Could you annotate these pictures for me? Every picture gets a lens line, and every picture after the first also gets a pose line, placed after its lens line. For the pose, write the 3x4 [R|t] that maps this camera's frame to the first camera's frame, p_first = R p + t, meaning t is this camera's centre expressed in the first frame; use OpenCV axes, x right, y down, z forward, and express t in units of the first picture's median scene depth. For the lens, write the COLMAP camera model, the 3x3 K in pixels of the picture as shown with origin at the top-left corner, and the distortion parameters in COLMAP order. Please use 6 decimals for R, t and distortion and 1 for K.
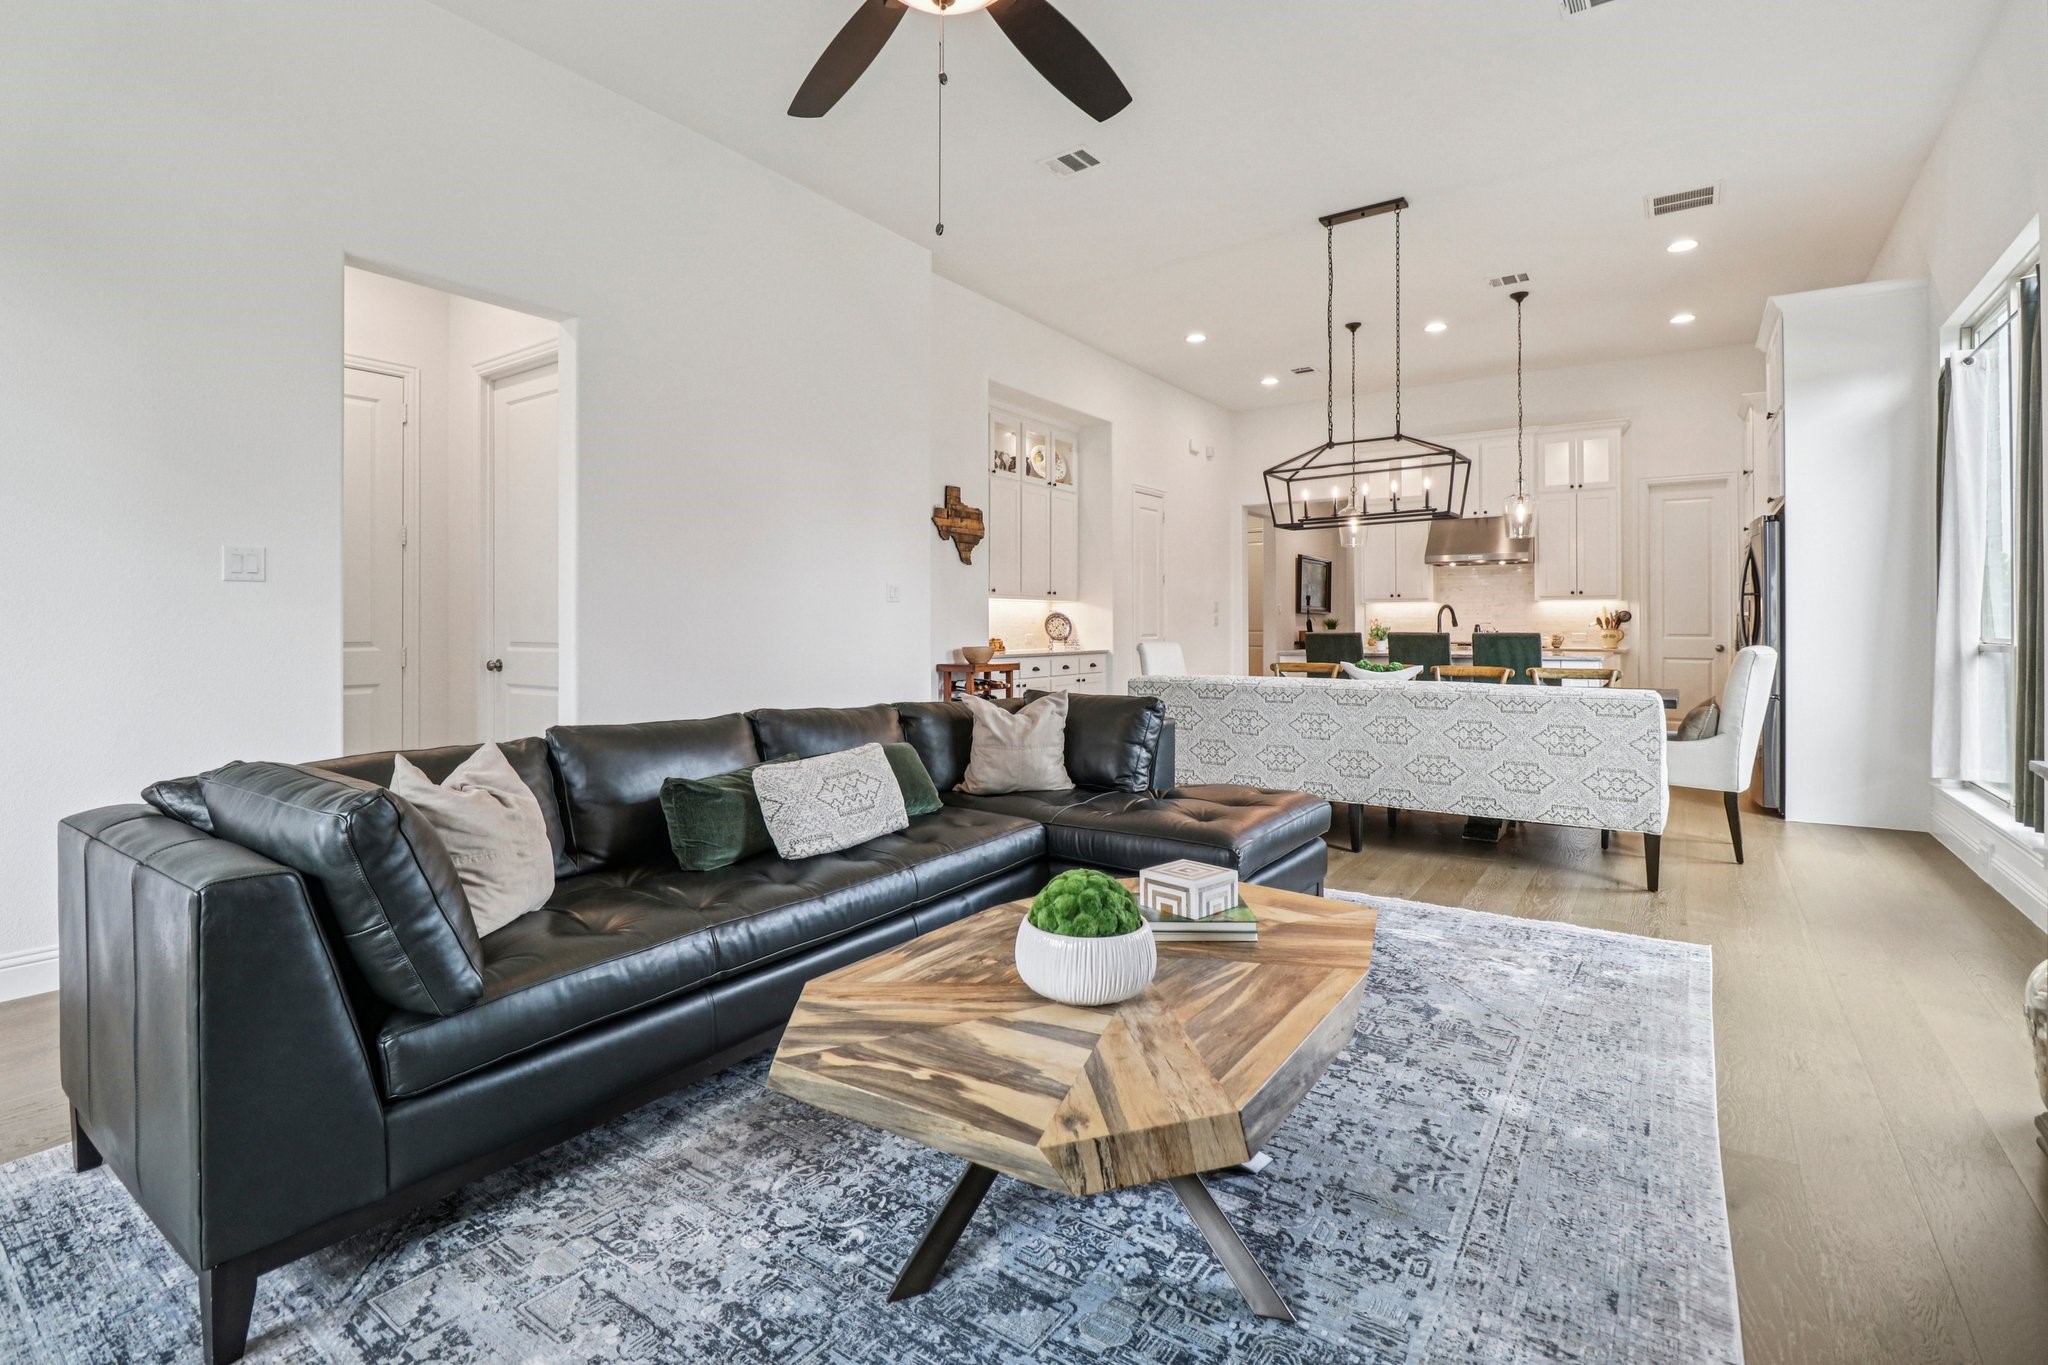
lens RADIAL K [[957.4, 0, 989.1], [0, 957.4, 616.2], [0, 0, 1]] dist [-0.016217, -0.003278]
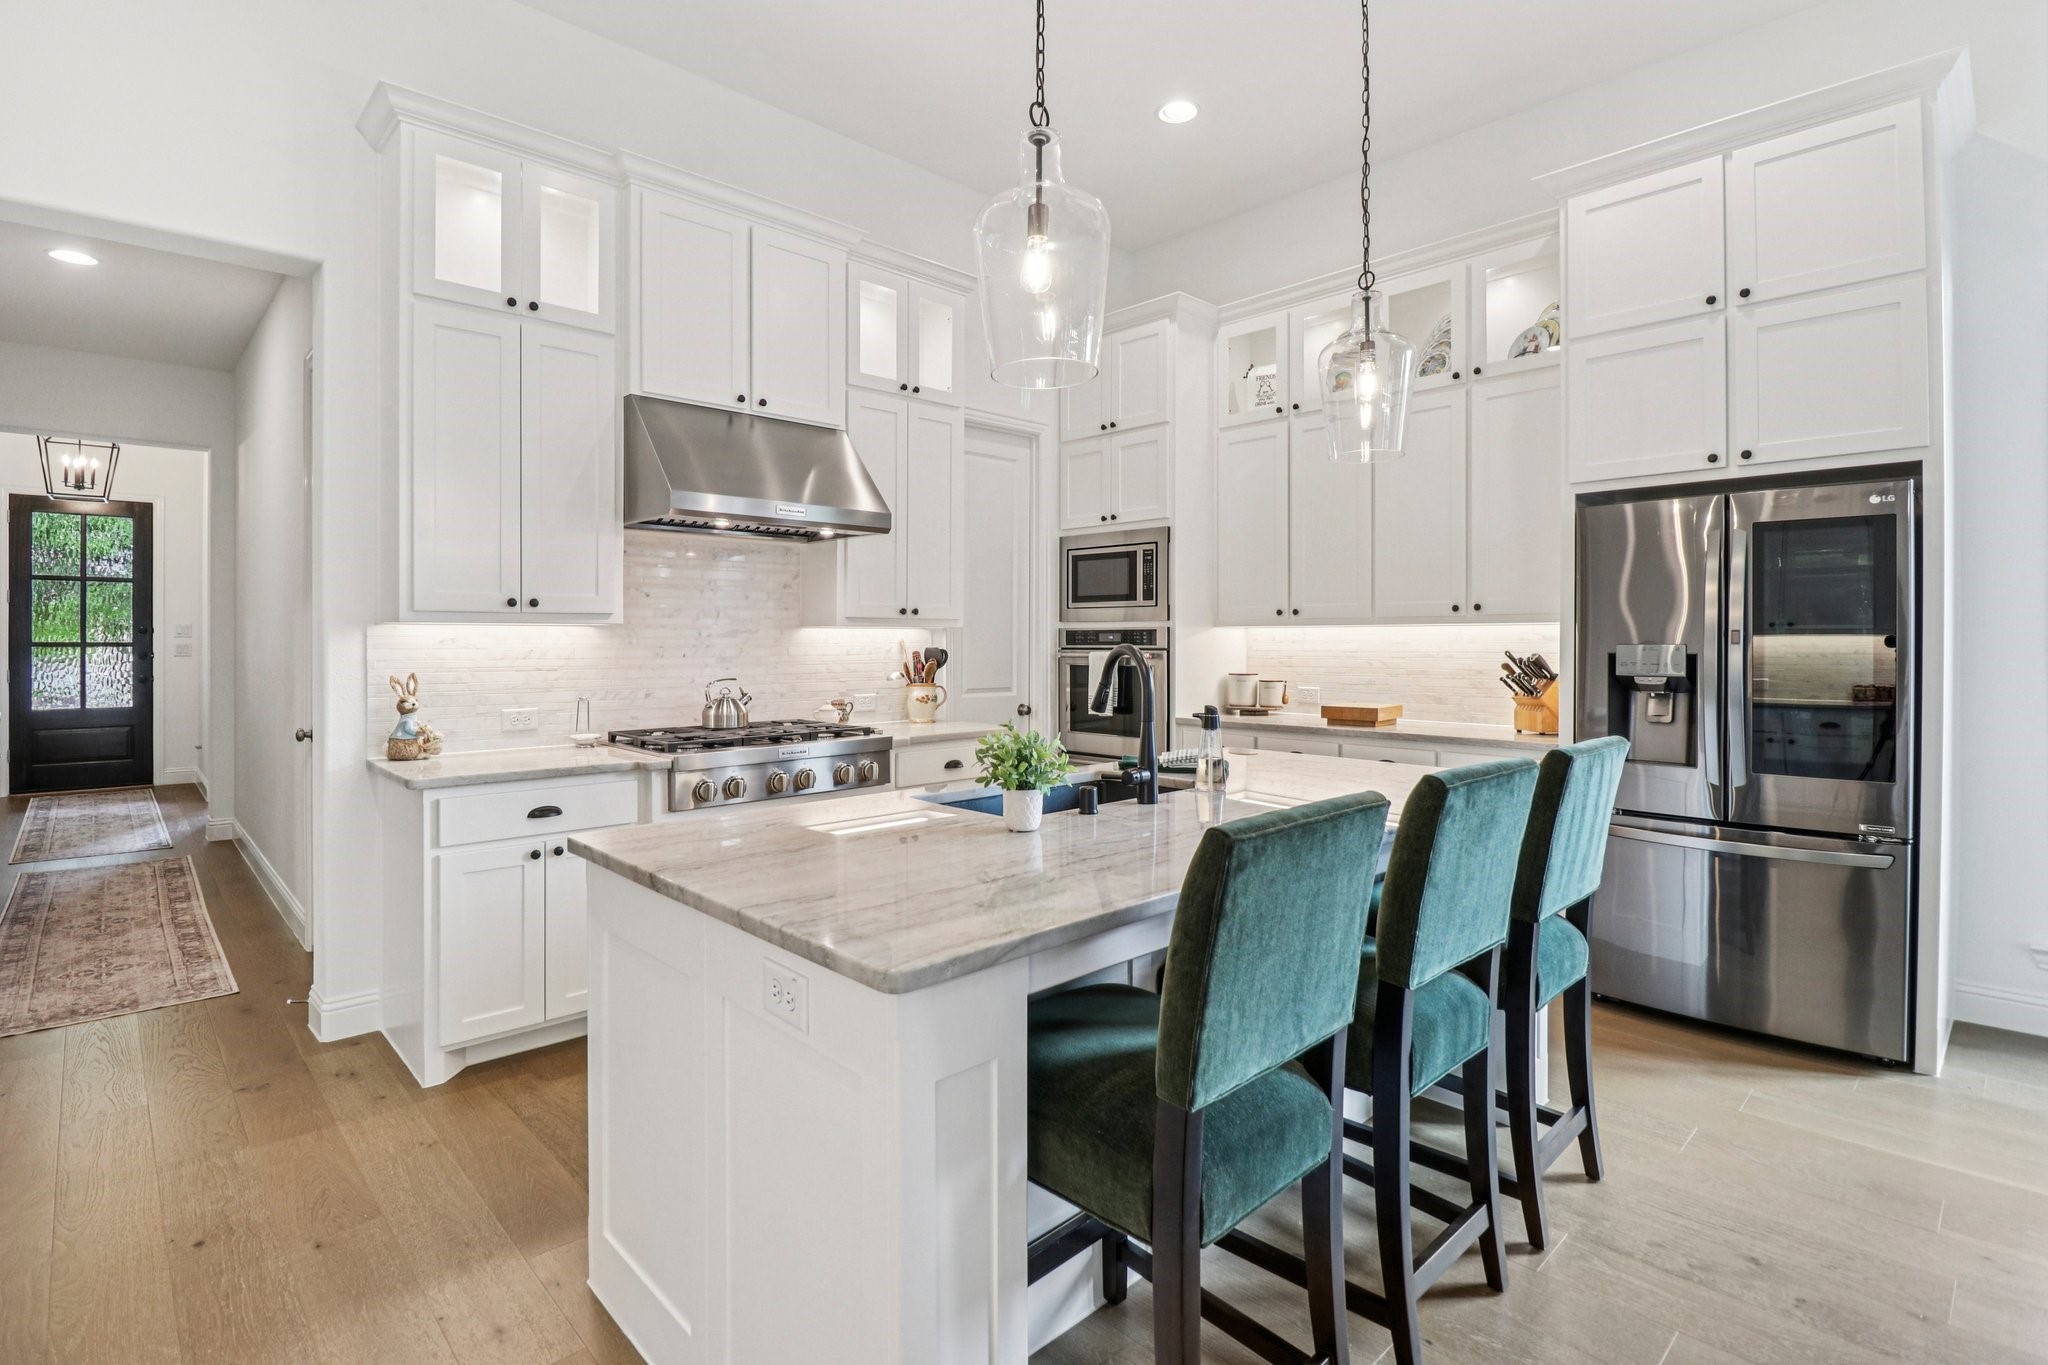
lens RADIAL K [[1006.0, 0, 1026.7], [0, 1006.0, 641.7], [0, 0, 1]] dist [-0.012045, -0.004445]
pose [[0.182198, -0.003555, 0.983255, 0.137344], [-0.007395, 0.999960, 0.004986, -0.012840], [-0.983234, -0.008180, 0.182164, 0.865394]]
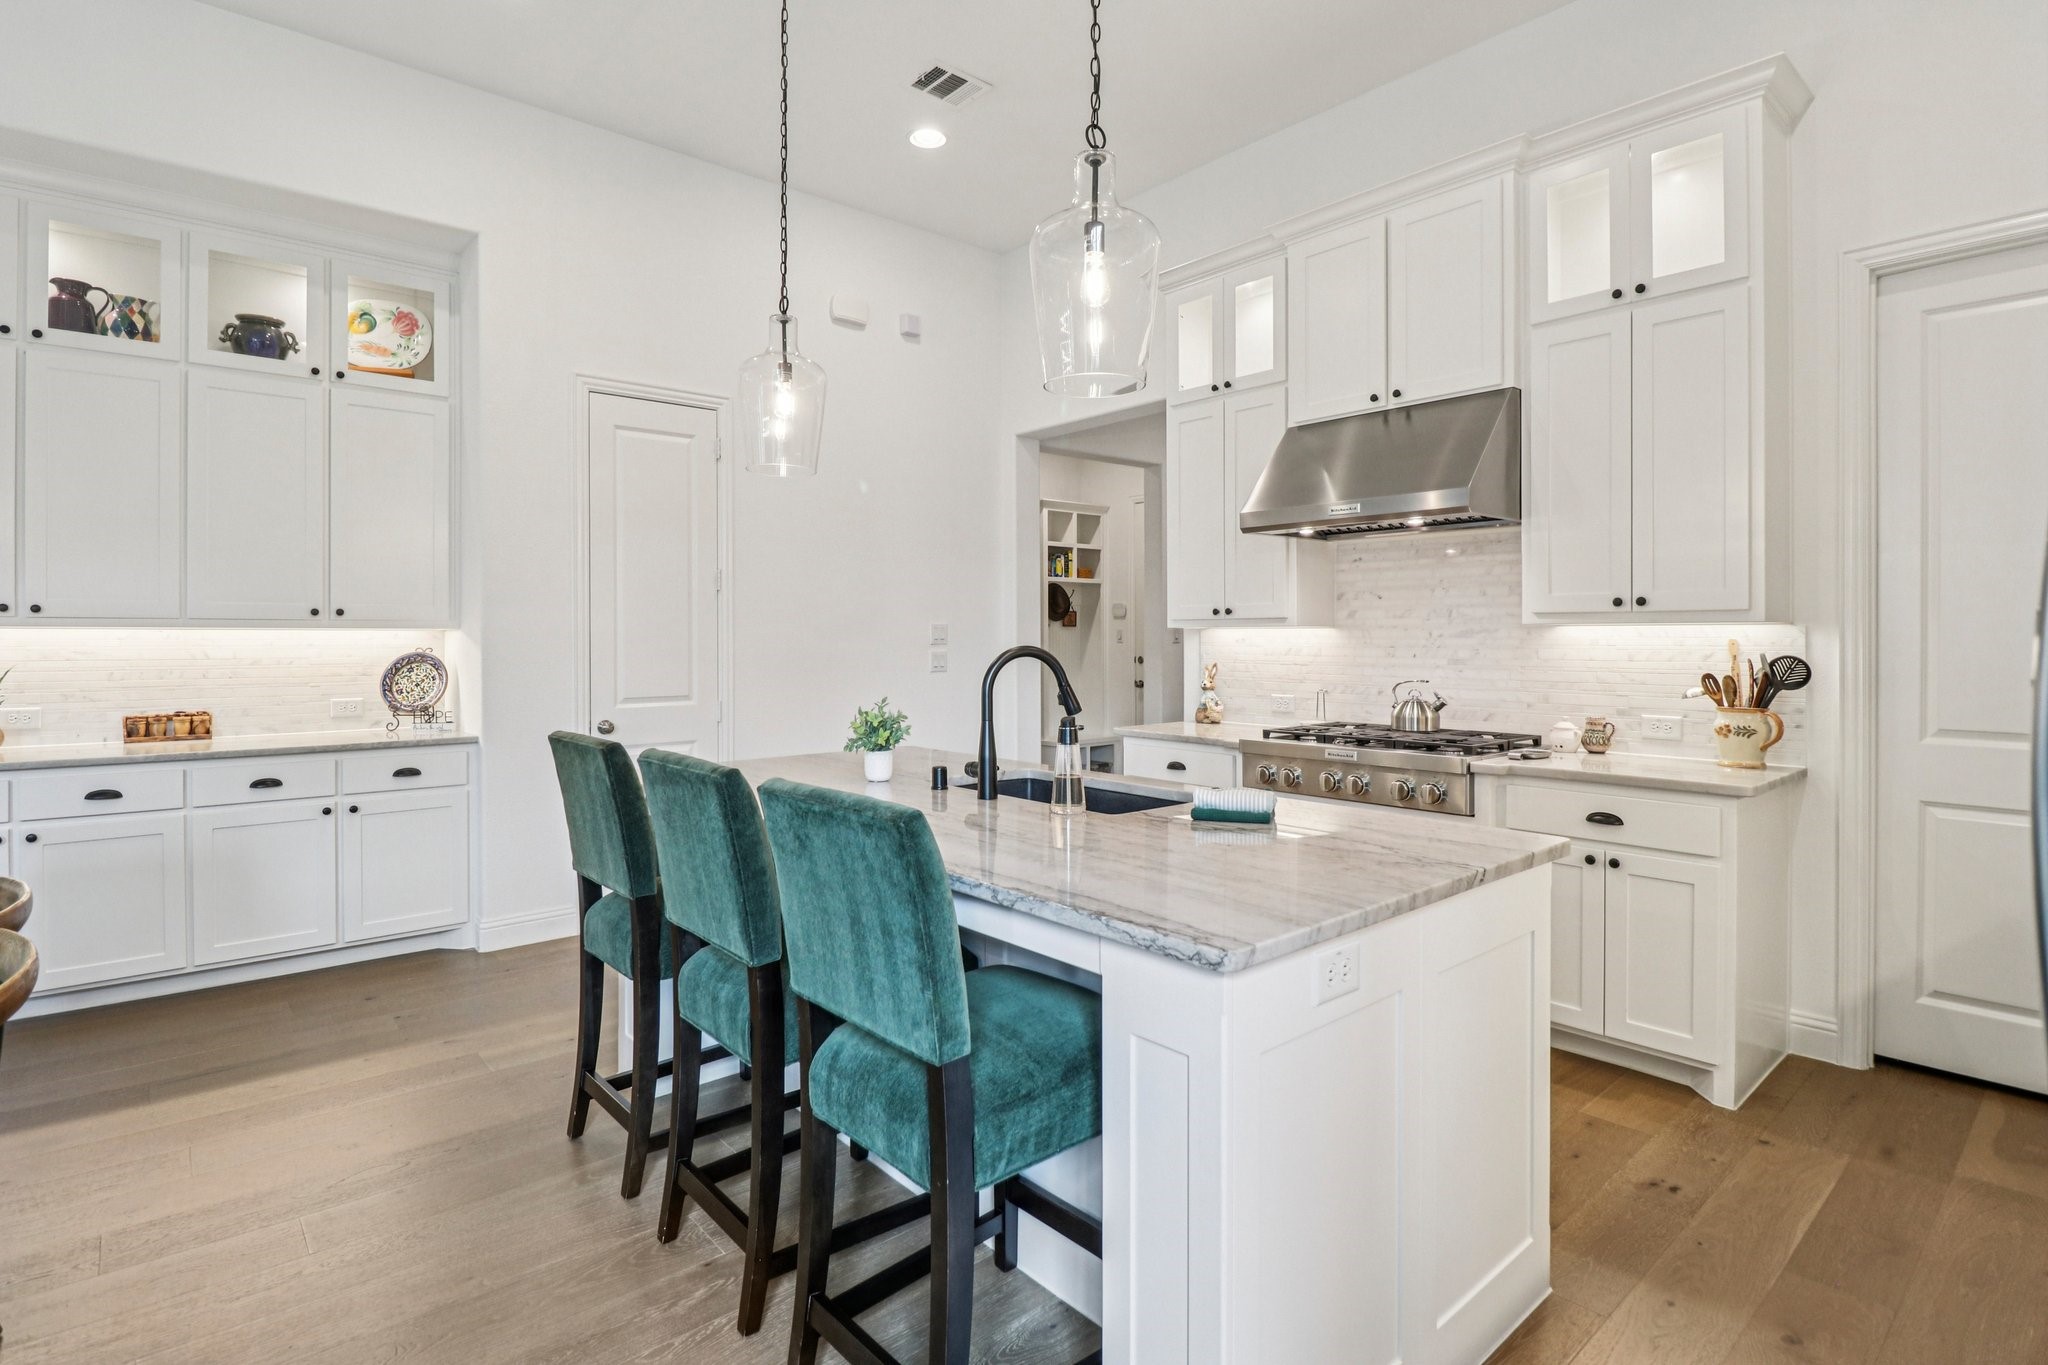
lens RADIAL K [[1006.0, 0, 1022.1], [0, 1006.0, 642.1], [0, 0, 1]] dist [-0.012045, -0.004445]
pose [[0.974551, 0.001312, -0.224161, 0.493694], [0.001659, 0.999913, 0.013062, -0.015753], [0.224158, -0.013101, 0.974465, 0.608377]]
